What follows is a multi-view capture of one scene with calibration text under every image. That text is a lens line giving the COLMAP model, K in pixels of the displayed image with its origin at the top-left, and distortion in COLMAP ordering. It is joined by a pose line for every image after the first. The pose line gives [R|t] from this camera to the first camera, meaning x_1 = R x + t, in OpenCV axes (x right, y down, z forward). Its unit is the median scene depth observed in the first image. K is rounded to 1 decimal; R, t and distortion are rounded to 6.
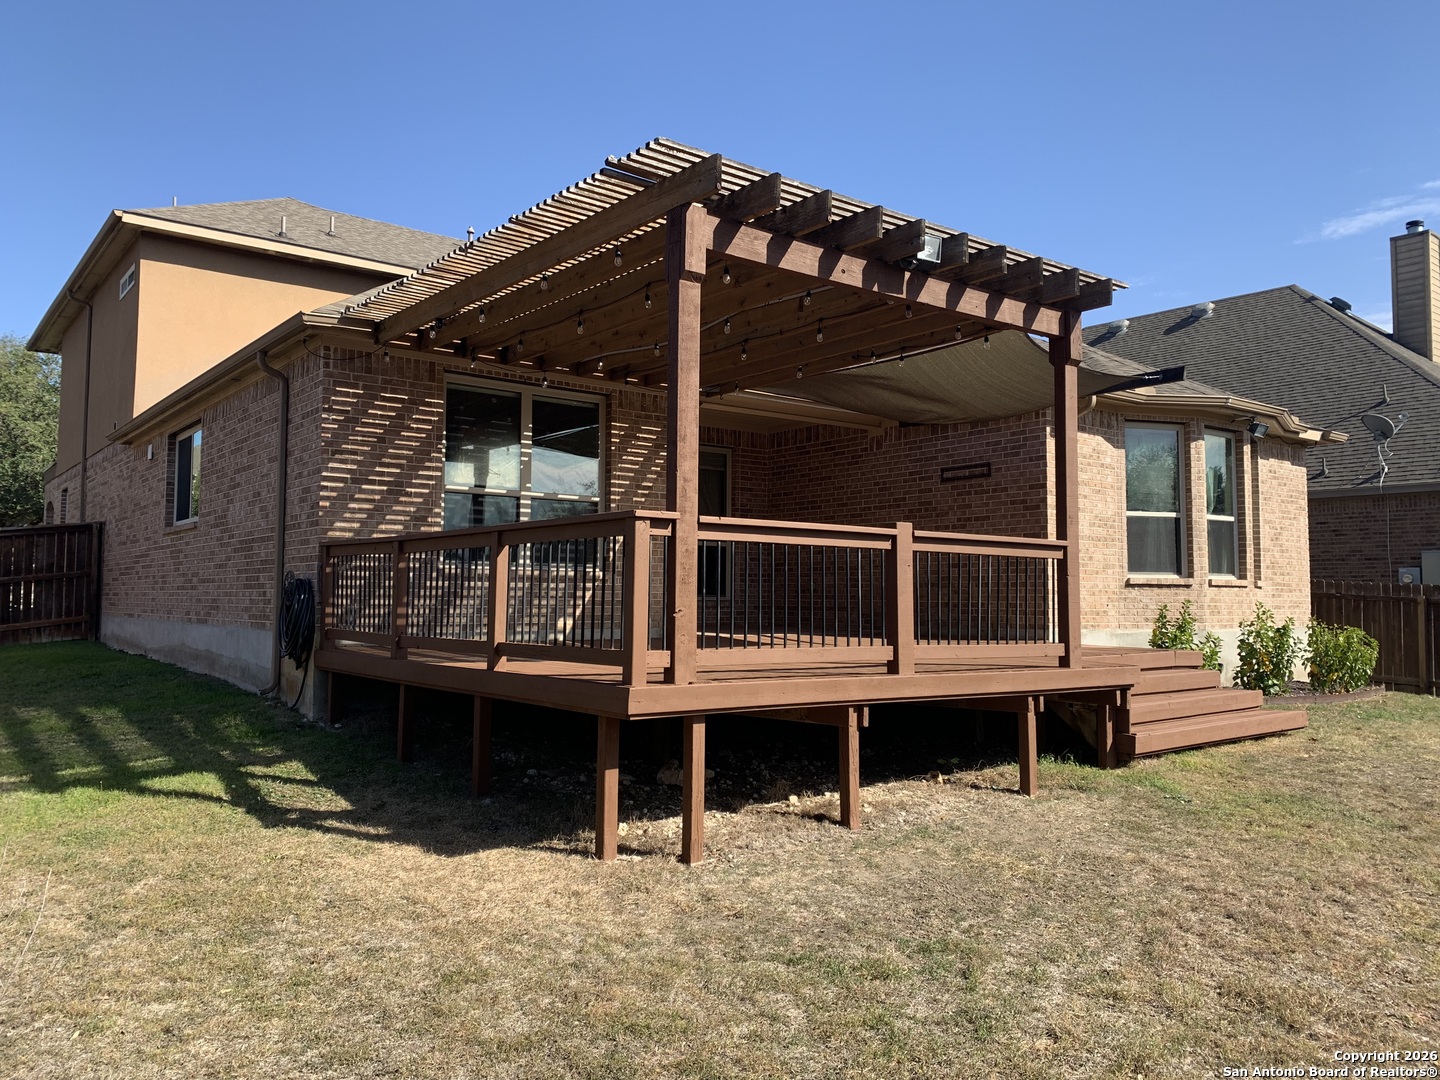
lens RADIAL K [[1096.5, 0, 713.0], [0, 1096.5, 538.2], [0, 0, 1]] dist [0.034102, -0.029221]
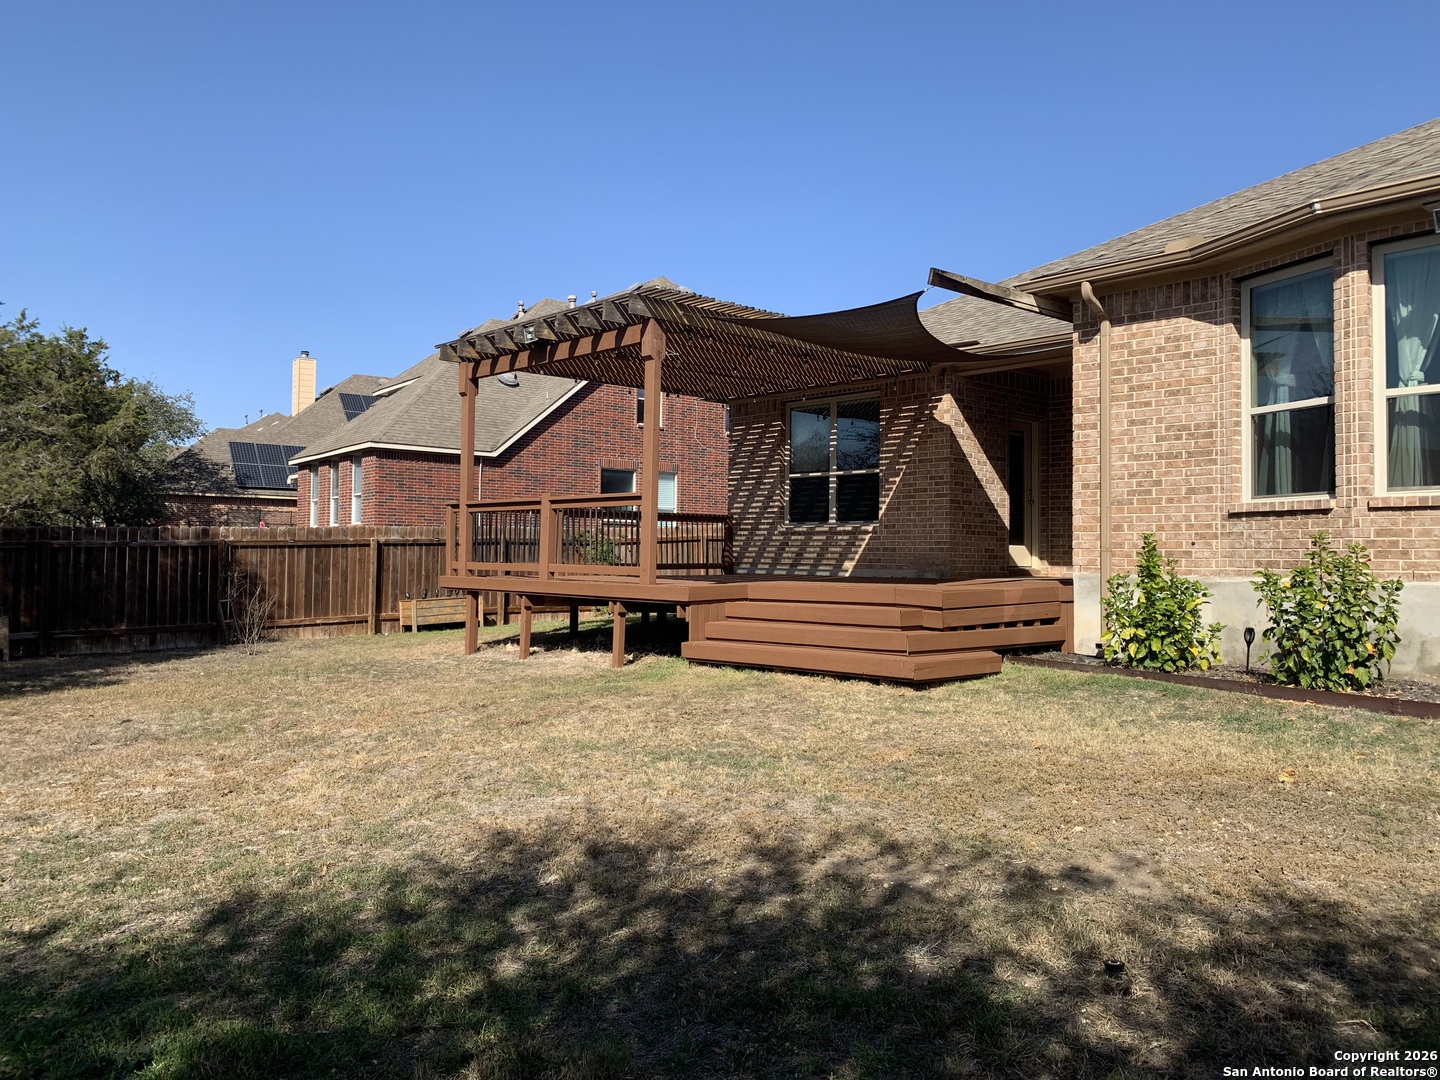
lens RADIAL K [[1096.5, 0, 711.8], [0, 1096.5, 534.3], [0, 0, 1]] dist [0.034102, -0.029221]
pose [[0.082283, -0.027837, -0.996220, 1.236577], [0.048589, 0.998533, -0.023888, 0.064779], [0.995424, -0.046440, 0.083515, 0.725866]]
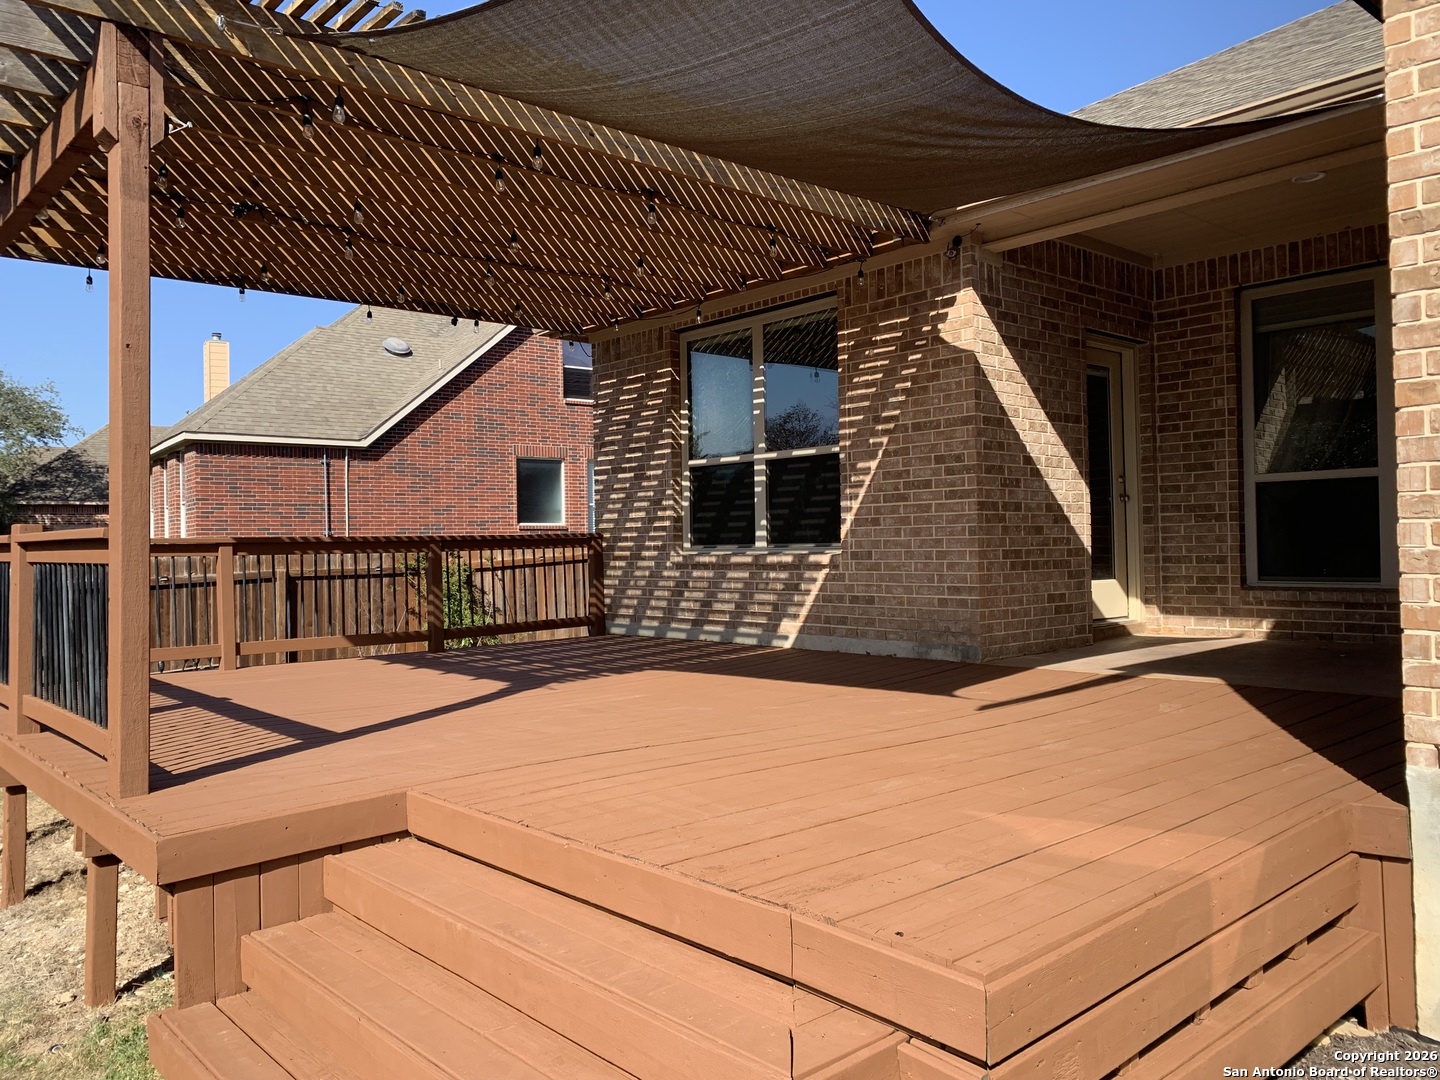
lens RADIAL K [[1096.5, 0, 723.7], [0, 1096.5, 539.5], [0, 0, 1]] dist [0.034102, -0.029221]
pose [[0.077131, -0.012073, -0.996948, 0.604040], [0.079502, 0.996817, -0.005921, 0.020735], [0.993846, -0.078802, 0.077845, 0.915060]]
